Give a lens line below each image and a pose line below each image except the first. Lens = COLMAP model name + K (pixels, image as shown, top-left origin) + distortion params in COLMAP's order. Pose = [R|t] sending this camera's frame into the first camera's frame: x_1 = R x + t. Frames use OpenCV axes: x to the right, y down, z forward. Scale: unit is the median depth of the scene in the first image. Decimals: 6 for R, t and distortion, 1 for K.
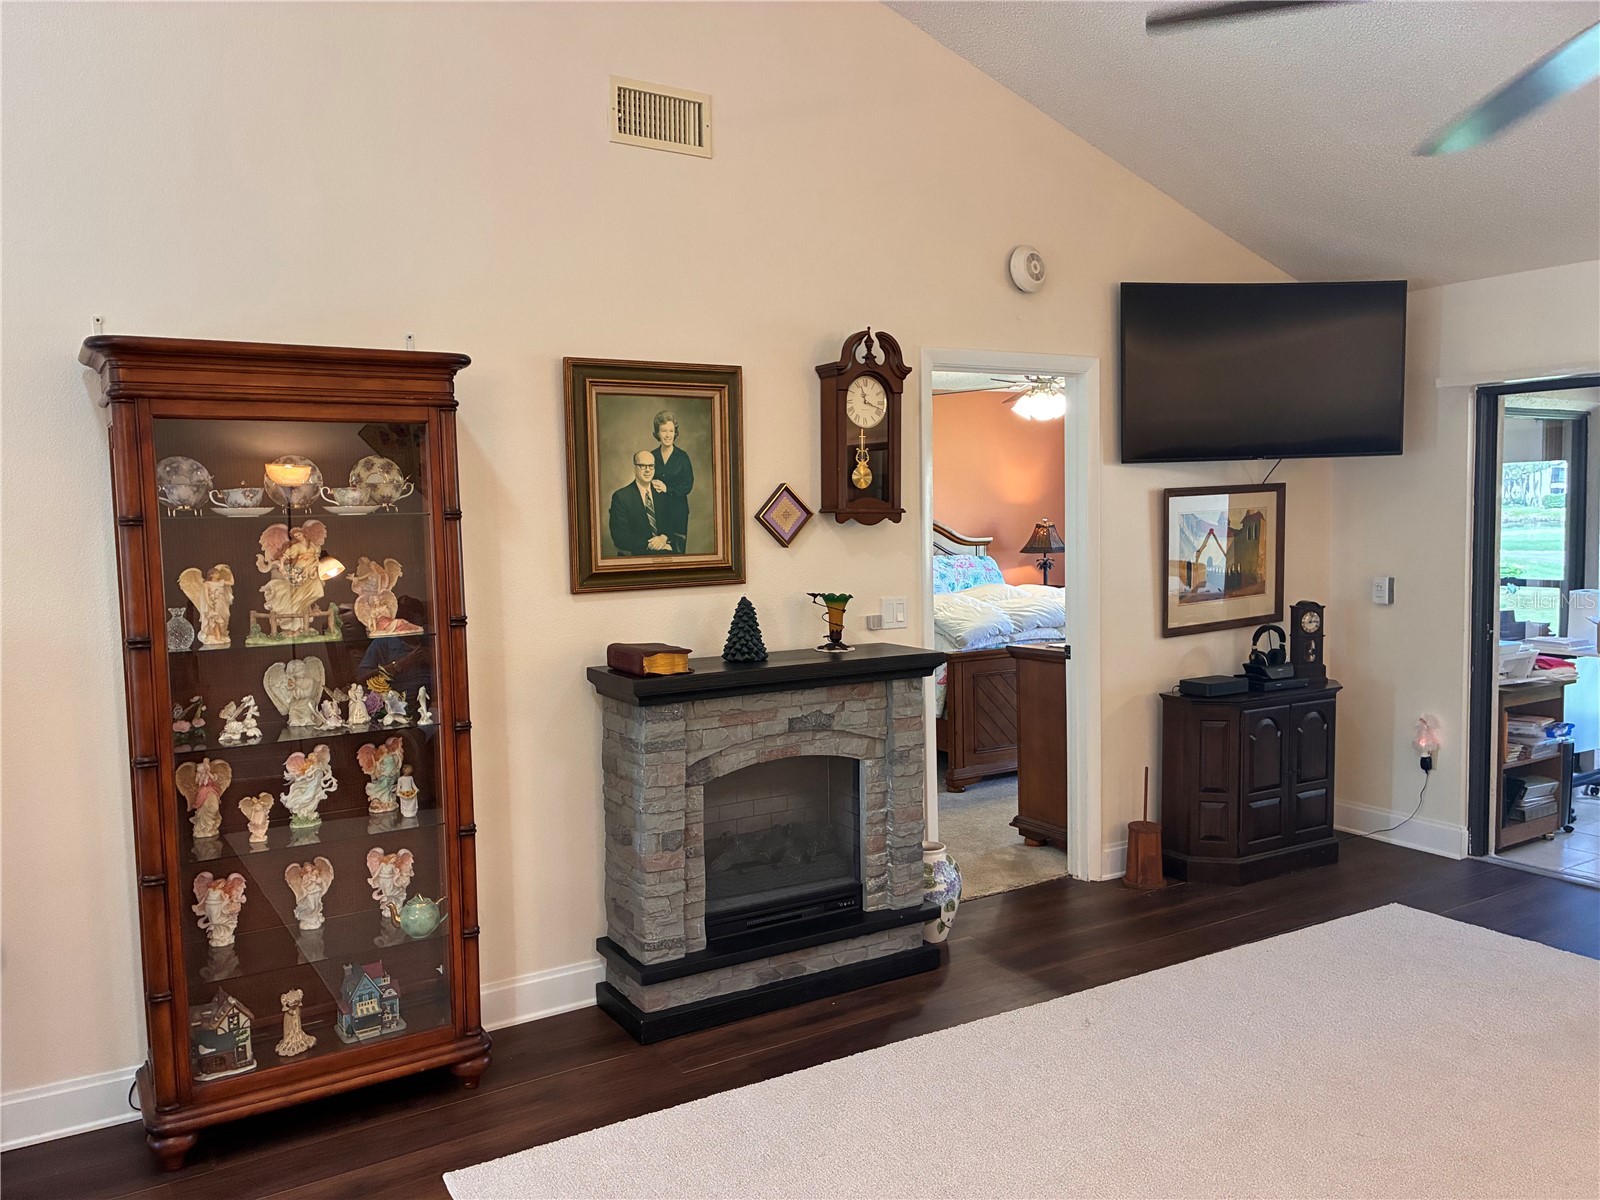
lens RADIAL K [[1211.5, 0, 791.3], [0, 1211.5, 599.0], [0, 0, 1]] dist [0.046925, -0.066037]
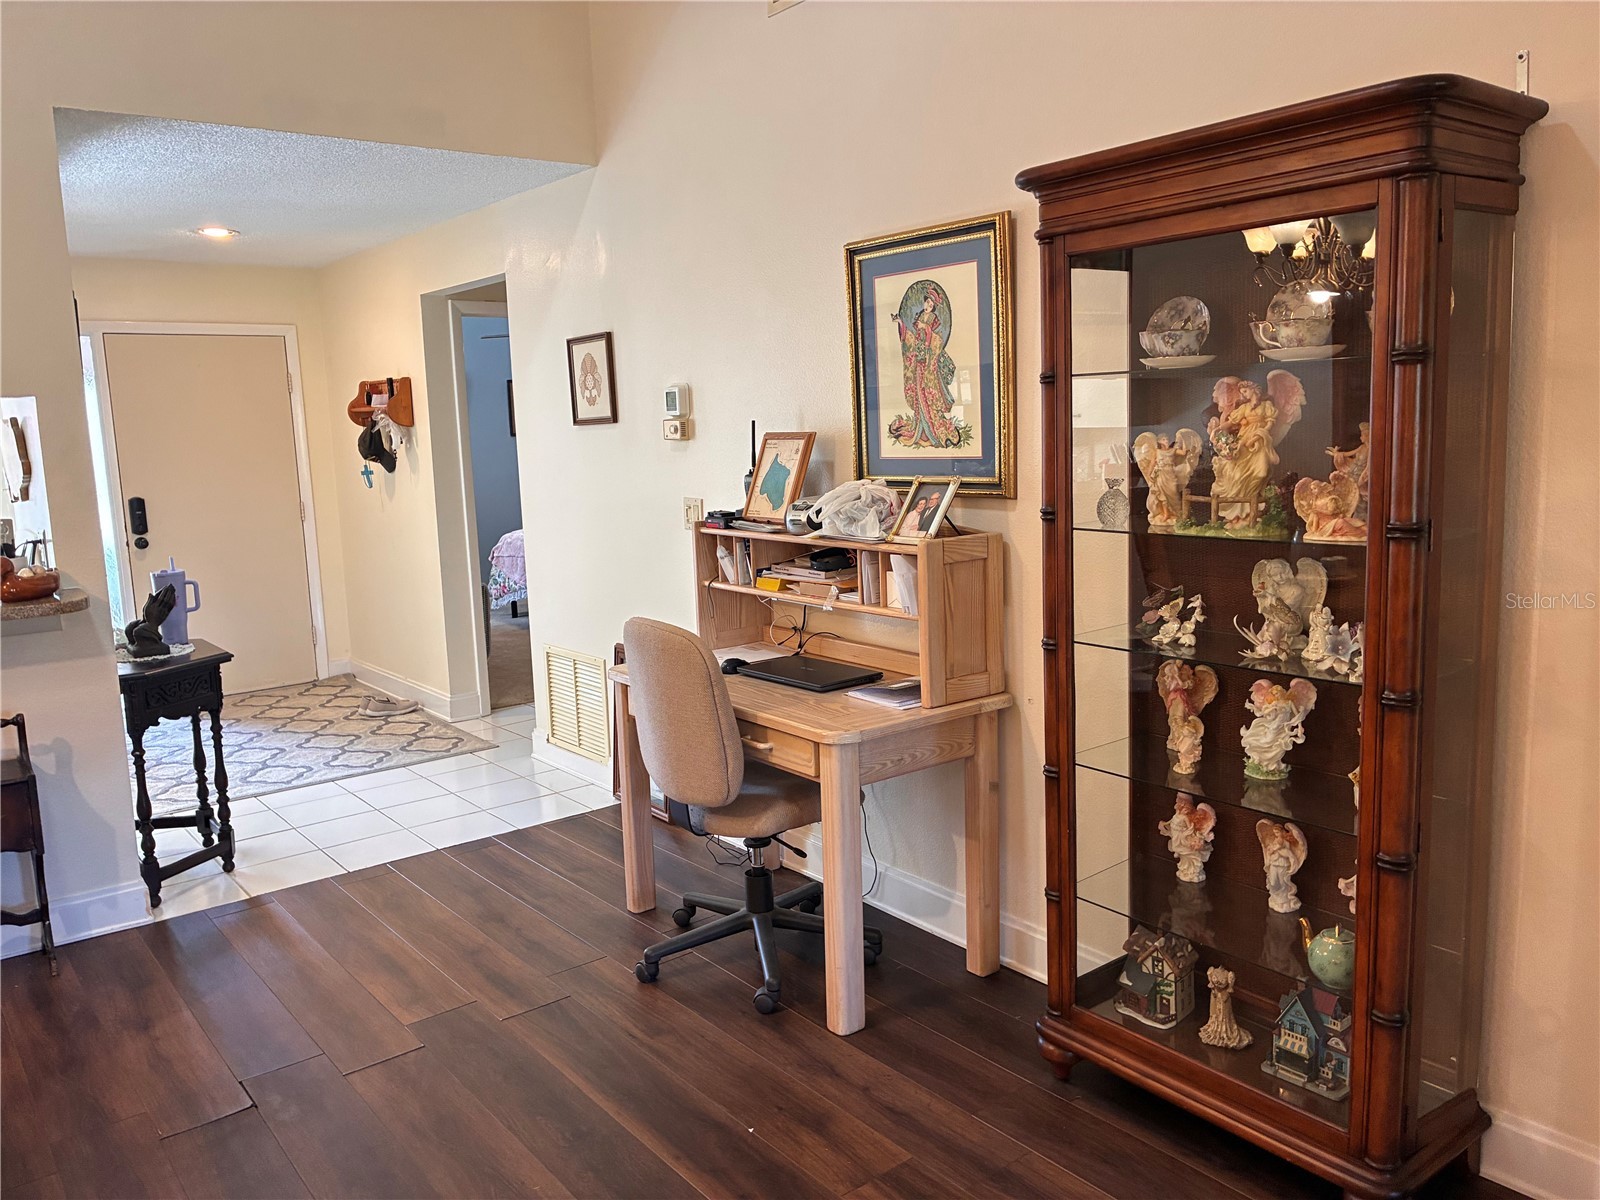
lens RADIAL K [[1211.5, 0, 798.8], [0, 1211.5, 597.3], [0, 0, 1]] dist [0.046925, -0.066037]
pose [[0.103979, 0.162446, -0.981224, 0.308907], [-0.041267, 0.986426, 0.158934, -0.034709], [0.993723, 0.023967, 0.109272, 0.637668]]
